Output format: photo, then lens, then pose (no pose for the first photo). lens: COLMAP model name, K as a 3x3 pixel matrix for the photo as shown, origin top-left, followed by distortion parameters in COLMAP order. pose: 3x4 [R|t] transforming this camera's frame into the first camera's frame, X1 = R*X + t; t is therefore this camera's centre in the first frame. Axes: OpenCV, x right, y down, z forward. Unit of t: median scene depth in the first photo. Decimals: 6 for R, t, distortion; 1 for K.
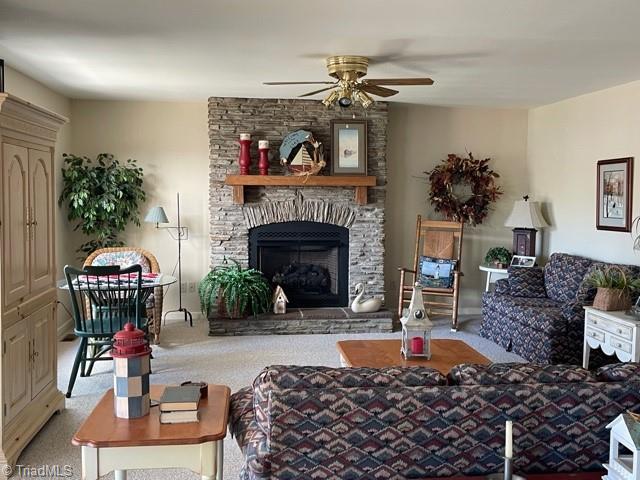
lens RADIAL K [[647.5, 0, 320.0], [0, 647.5, 240.0], [0, 0, 1]] dist [0.087469, -0.005020]
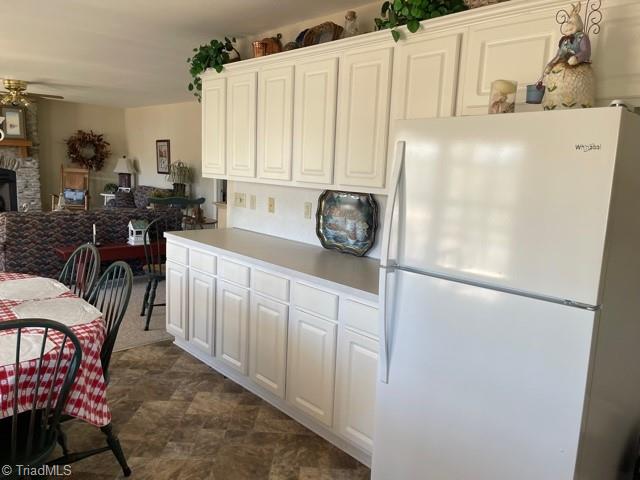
lens RADIAL K [[476.9, 0, 320.0], [0, 476.9, 240.0], [0, 0, 1]] dist [0.074352, -0.104887]
pose [[0.806020, -0.067394, 0.588039, -0.067800], [0.008024, 0.994649, 0.102996, 0.036647], [-0.591834, -0.078298, 0.802248, -0.489458]]
